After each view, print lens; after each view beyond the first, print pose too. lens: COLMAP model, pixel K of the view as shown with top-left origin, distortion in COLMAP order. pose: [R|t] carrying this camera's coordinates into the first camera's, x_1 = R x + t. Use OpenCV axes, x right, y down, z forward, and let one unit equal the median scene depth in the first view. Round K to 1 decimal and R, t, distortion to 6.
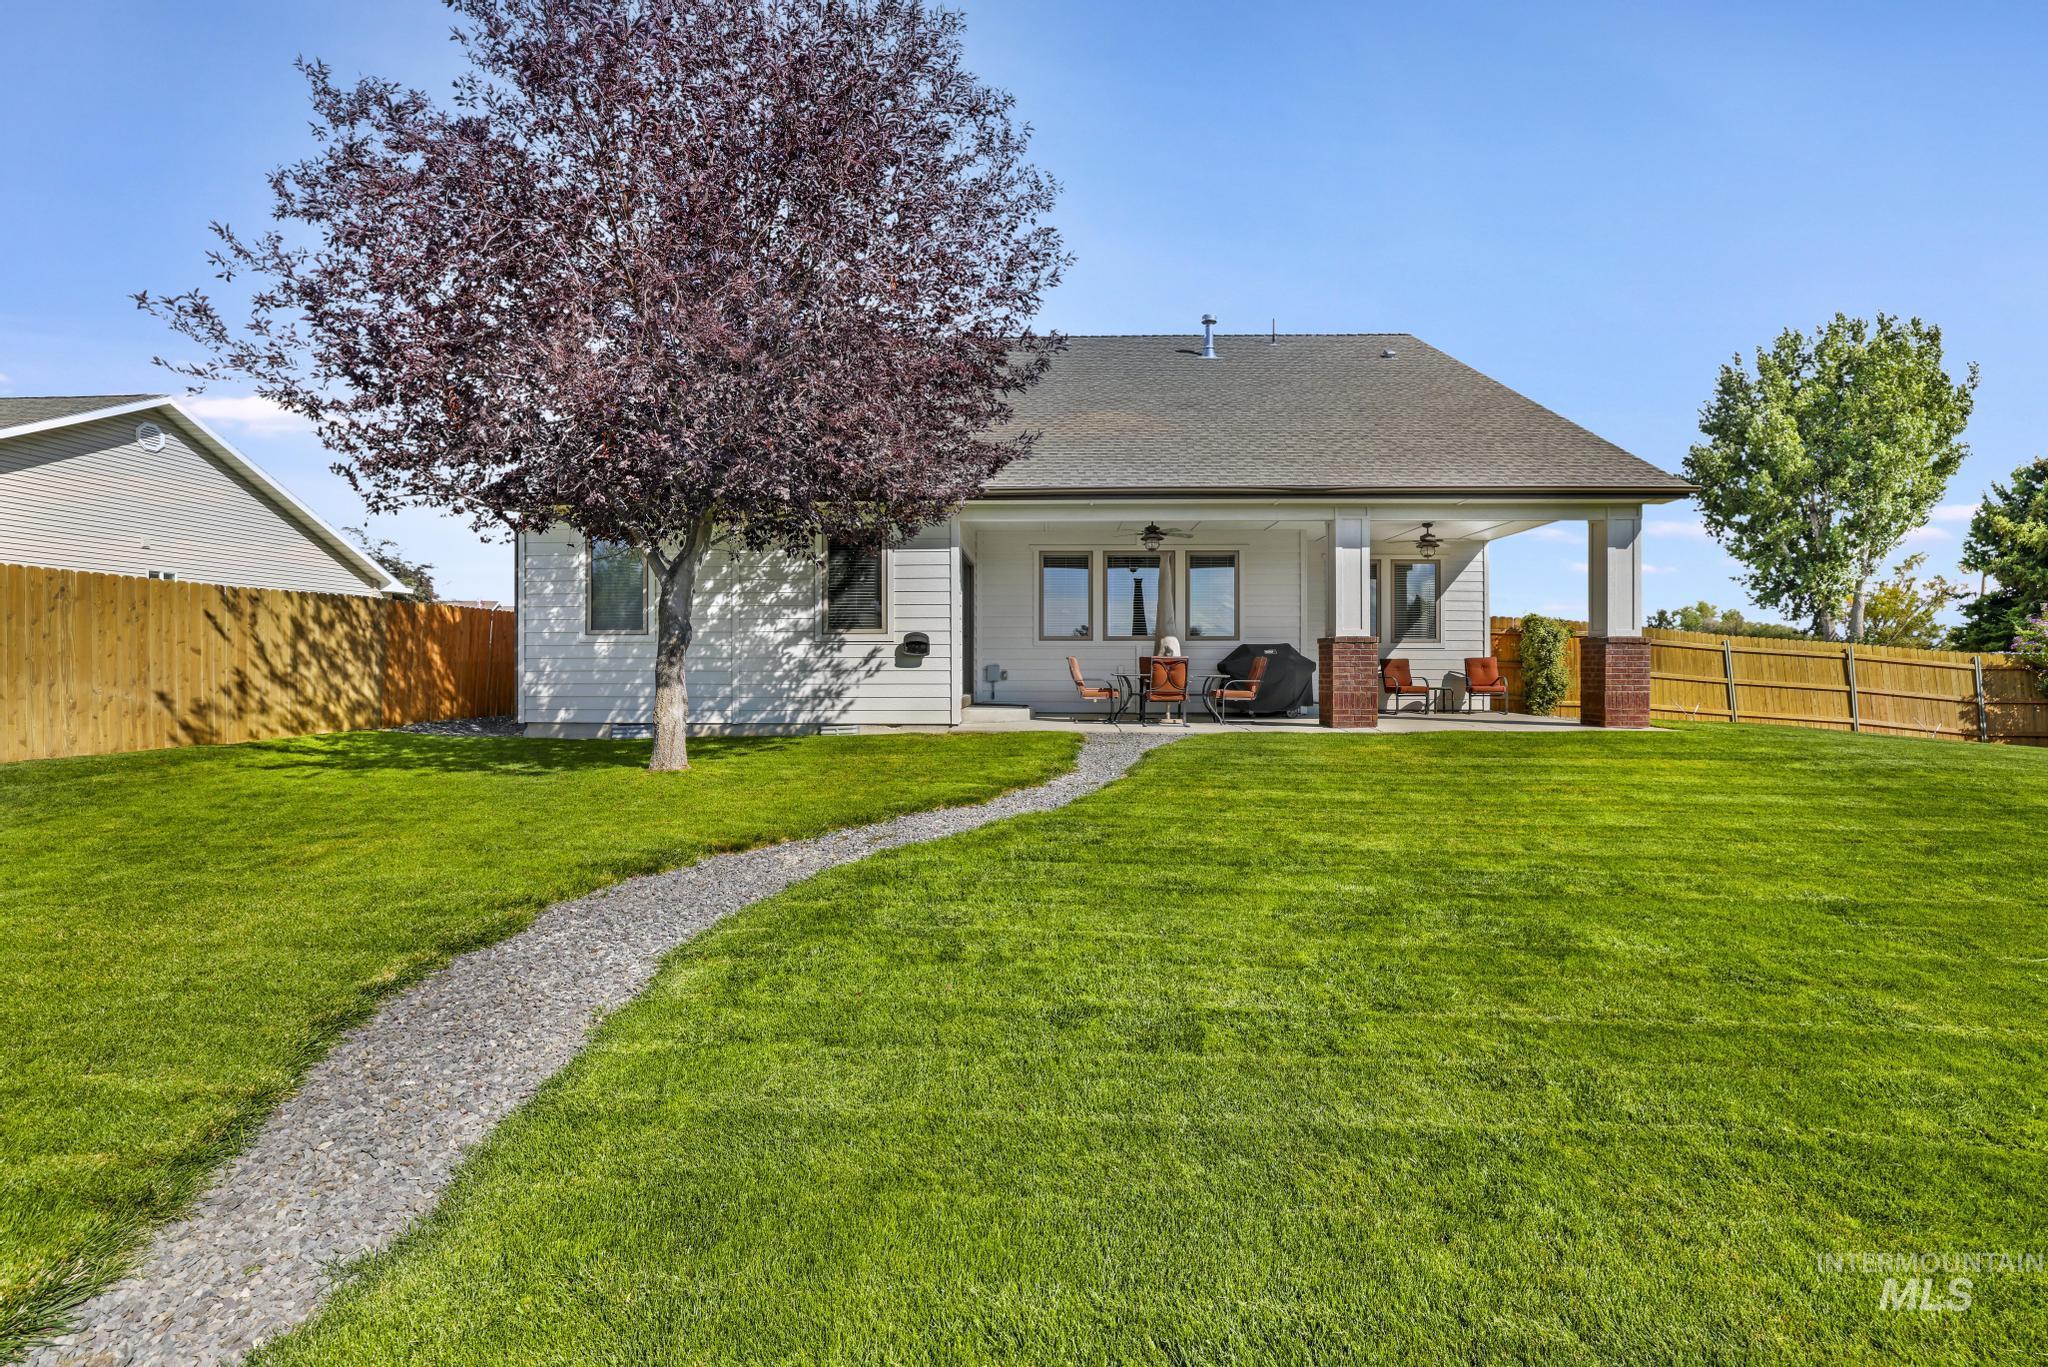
lens RADIAL K [[909.8, 0, 1016.5], [0, 909.8, 673.4], [0, 0, 1]] dist [-0.035932, 0.012871]
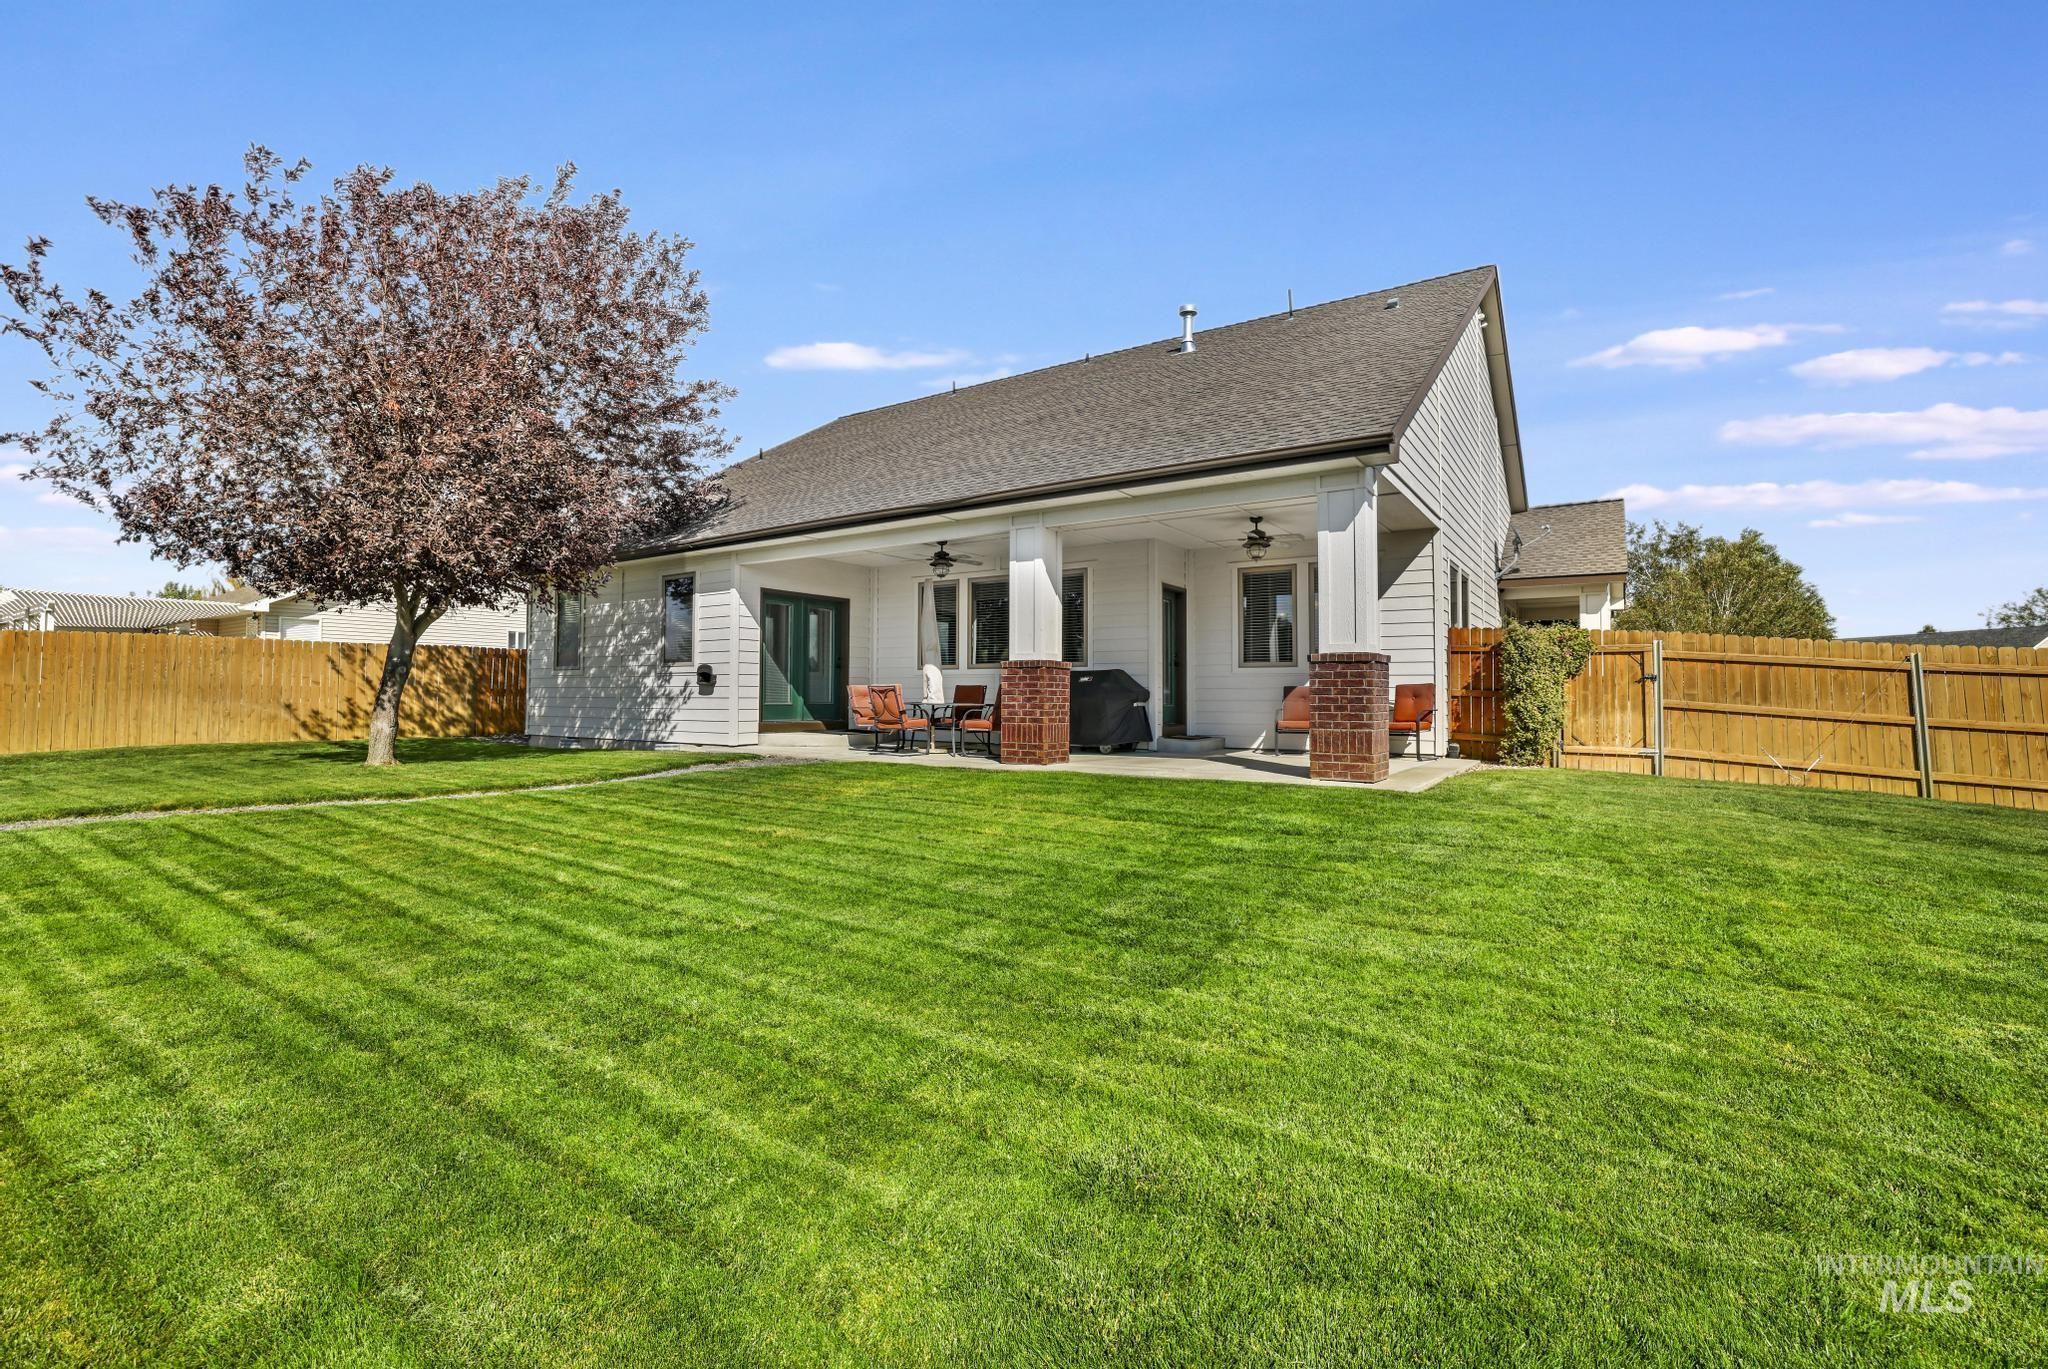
lens RADIAL K [[909.8, 0, 1014.0], [0, 909.8, 667.9], [0, 0, 1]] dist [-0.035932, 0.012871]
pose [[0.841333, -0.015104, -0.540305, 0.753583], [-0.007756, 0.999169, -0.040008, 0.001803], [0.540461, 0.037851, 0.840517, 0.223460]]
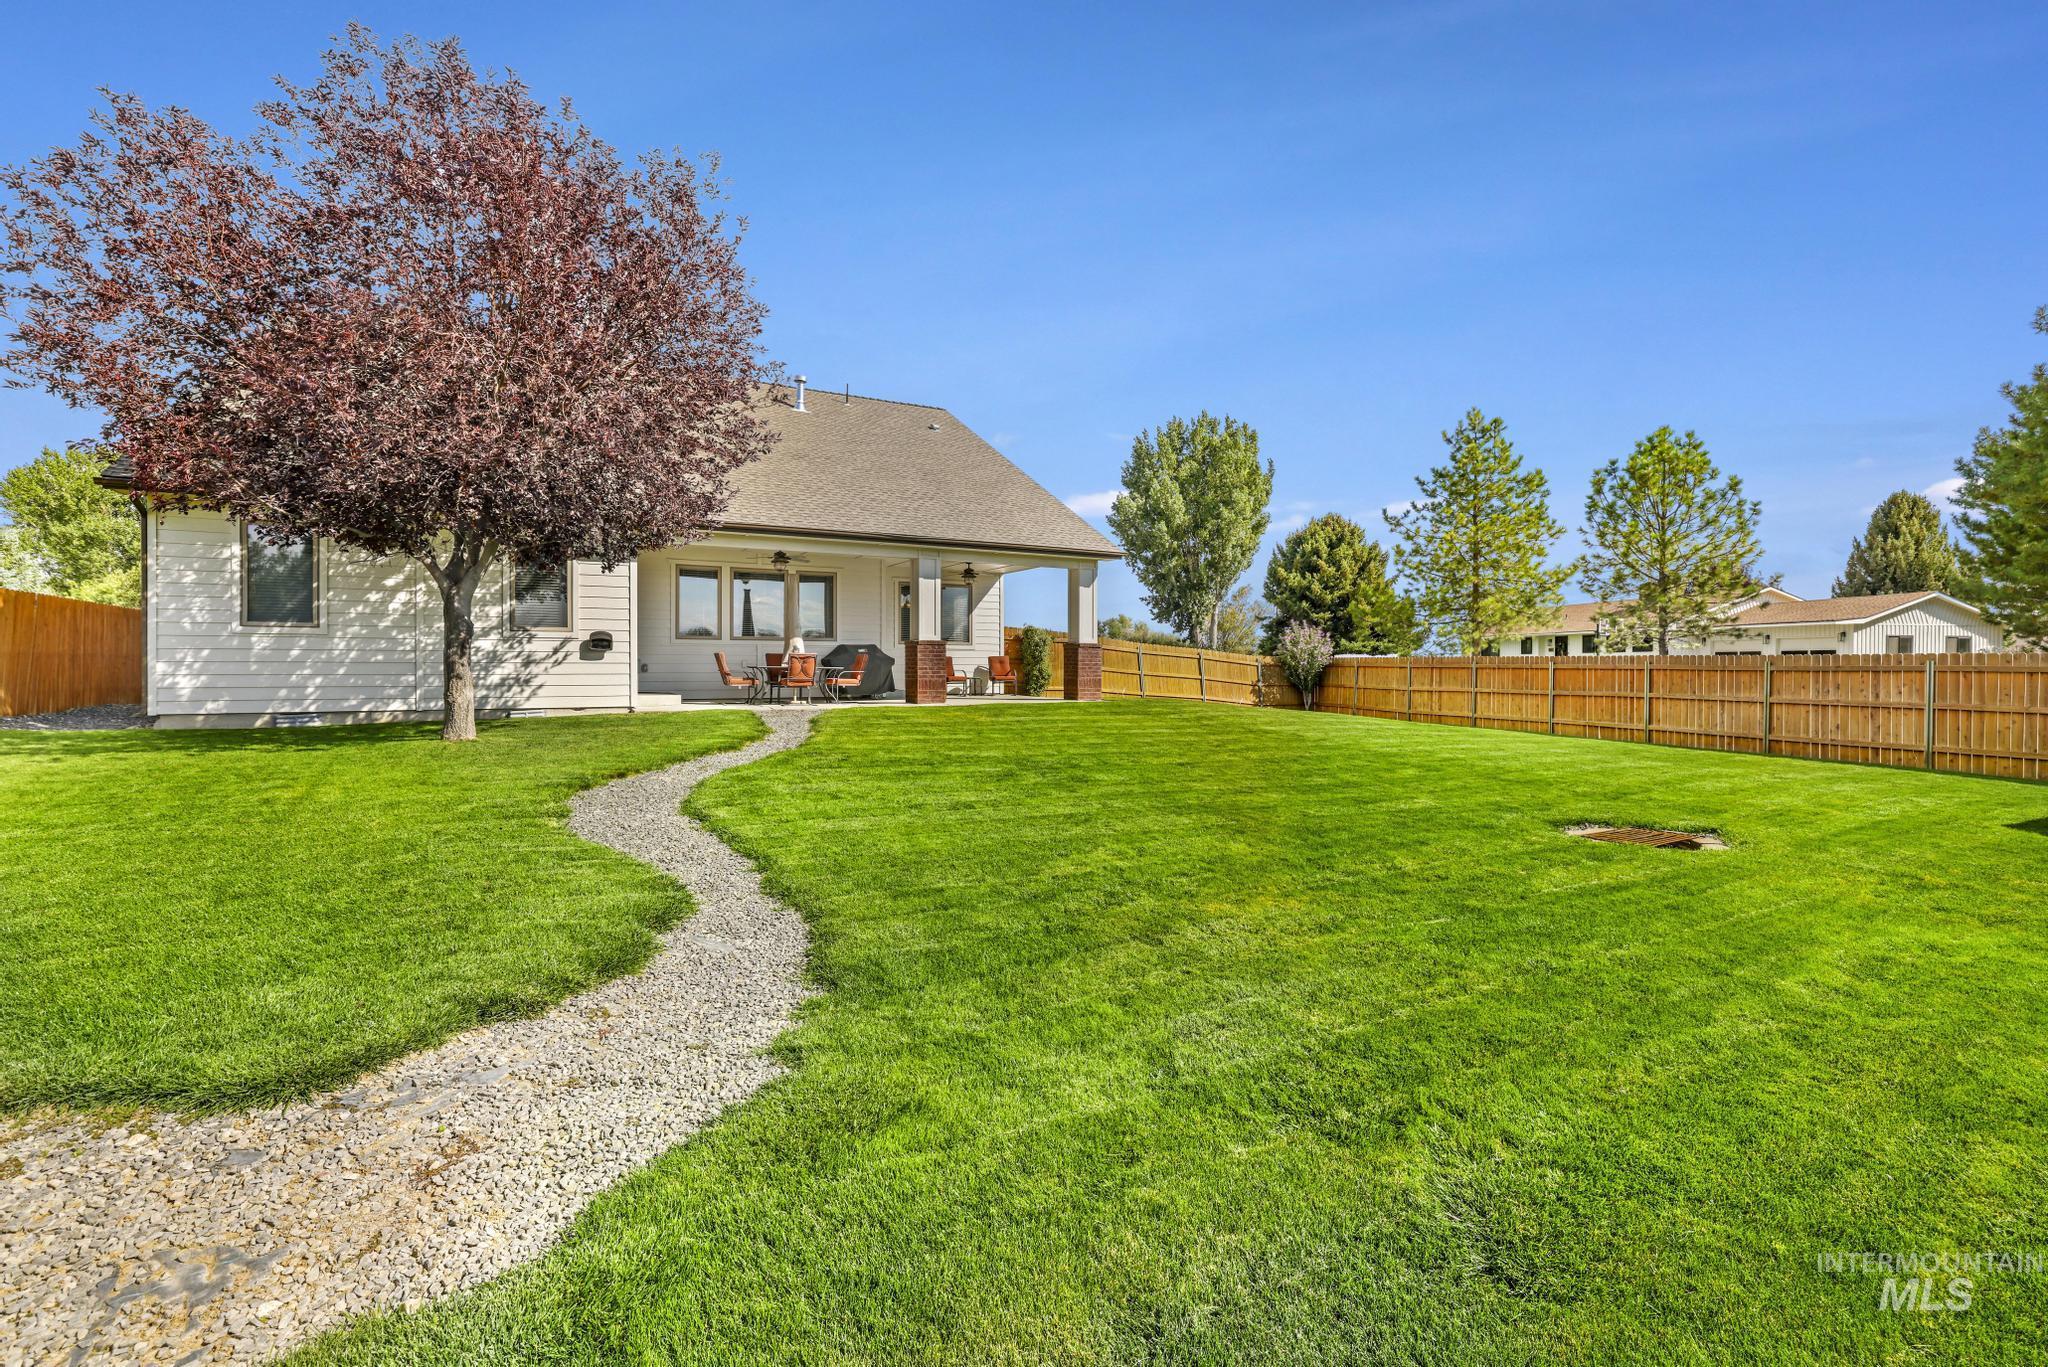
lens RADIAL K [[909.8, 0, 1033.2], [0, 909.8, 664.8], [0, 0, 1]] dist [-0.035932, 0.012871]
pose [[0.848856, 0.003164, 0.528615, -0.232207], [0.001409, 0.999965, -0.008248, 0.009821], [-0.528623, 0.007747, 0.848821, -0.285891]]
